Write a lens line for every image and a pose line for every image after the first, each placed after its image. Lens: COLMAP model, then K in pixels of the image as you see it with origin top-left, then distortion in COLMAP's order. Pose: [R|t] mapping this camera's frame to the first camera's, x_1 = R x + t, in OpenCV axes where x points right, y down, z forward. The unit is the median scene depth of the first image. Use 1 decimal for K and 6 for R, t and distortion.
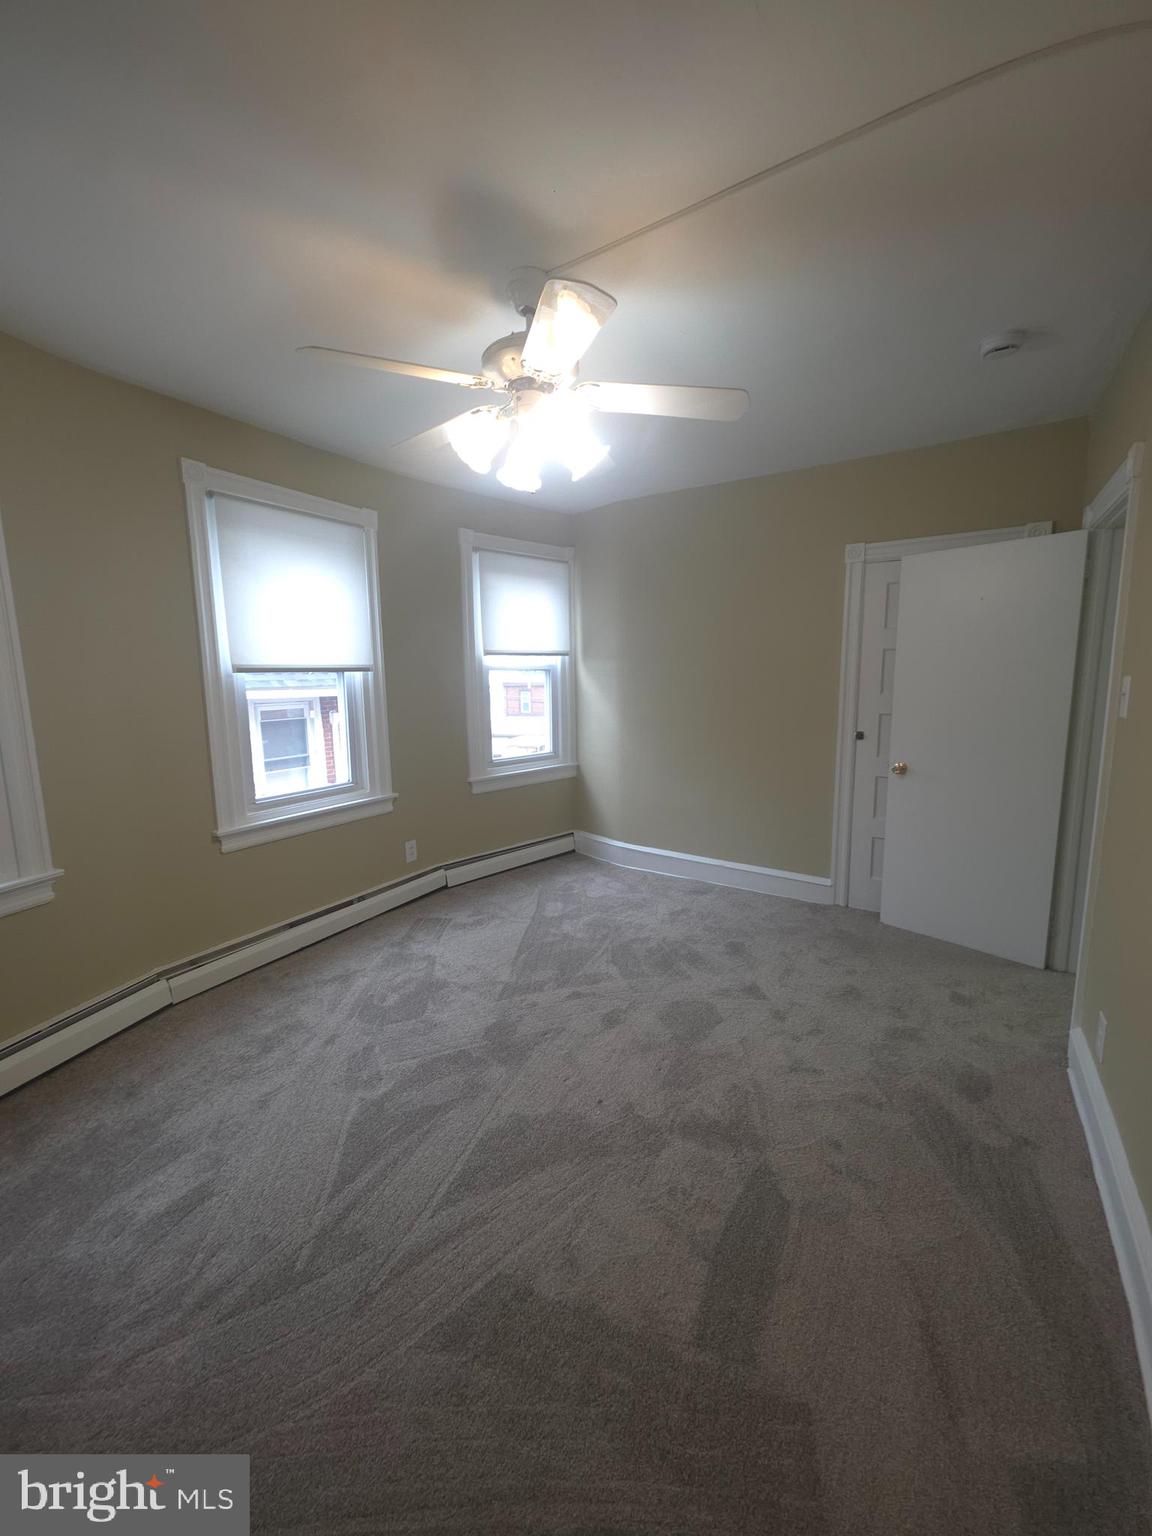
lens RADIAL K [[604.3, 0, 577.6], [0, 604.3, 762.7], [0, 0, 1]] dist [0.014695, -0.009997]
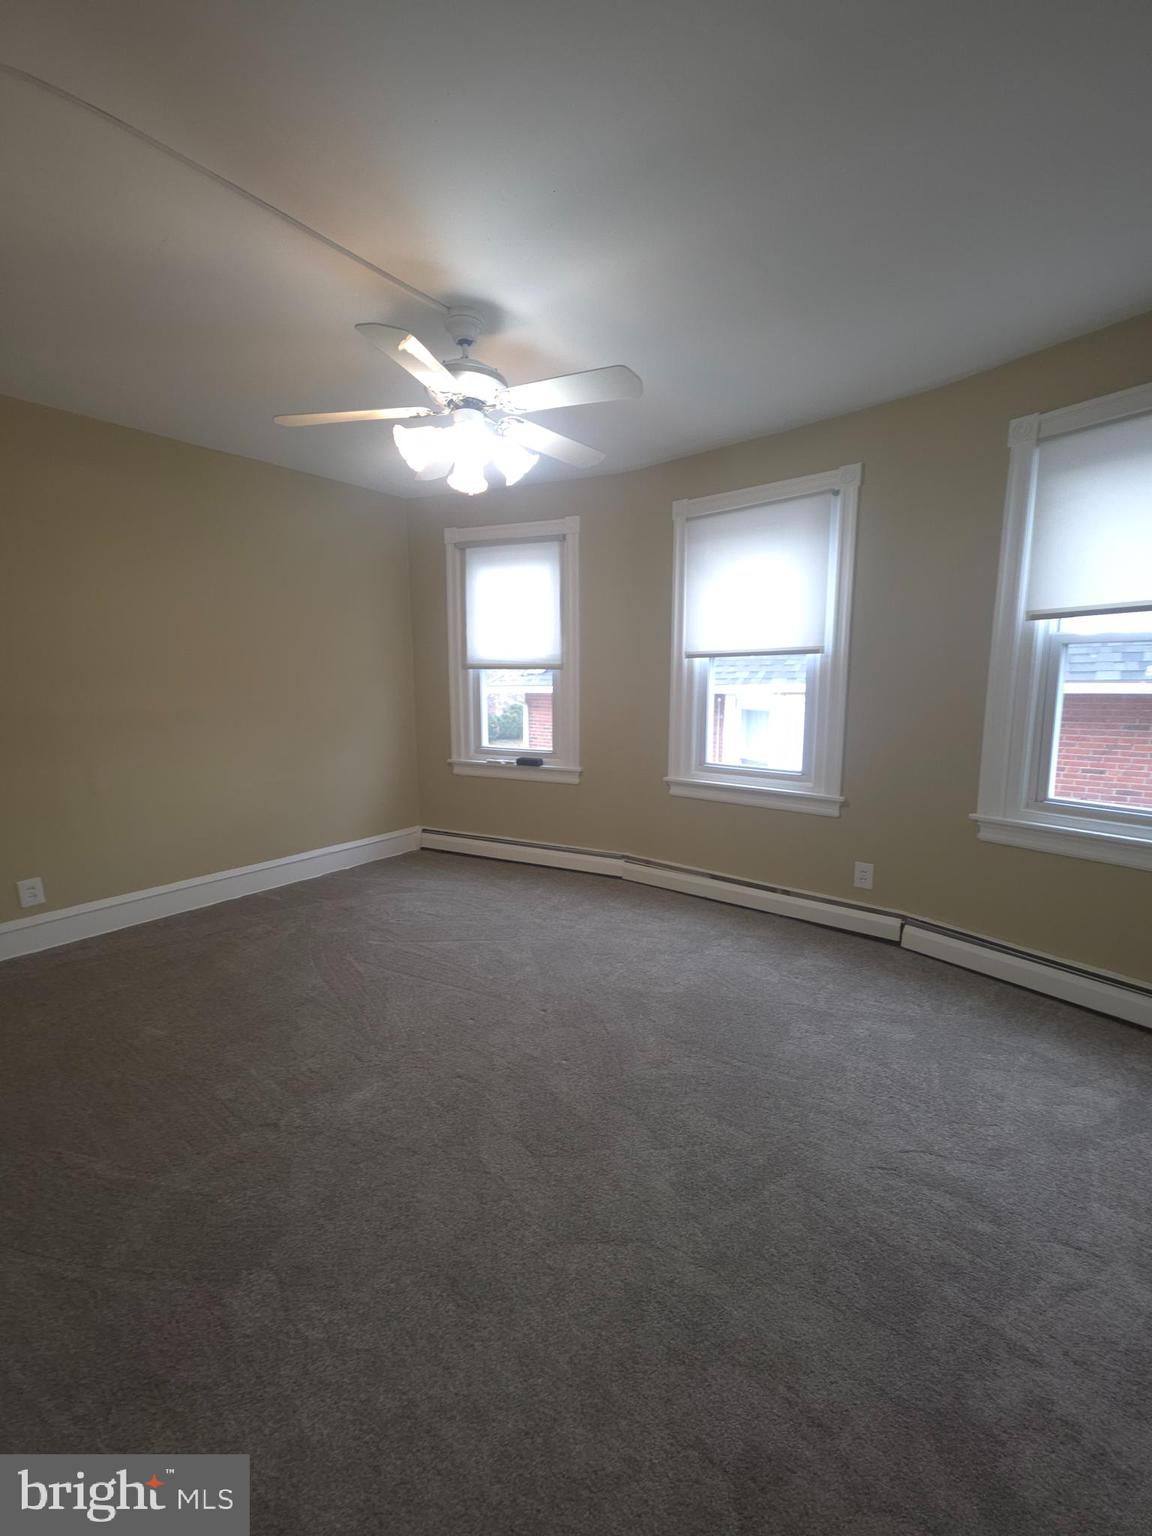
lens RADIAL K [[604.3, 0, 577.6], [0, 604.3, 762.7], [0, 0, 1]] dist [0.014695, -0.009997]
pose [[-0.107115, 0.171445, -0.979353, 0.599540], [-0.127592, 0.974506, 0.184551, -0.113410], [0.986026, 0.144726, -0.082509, 0.756649]]
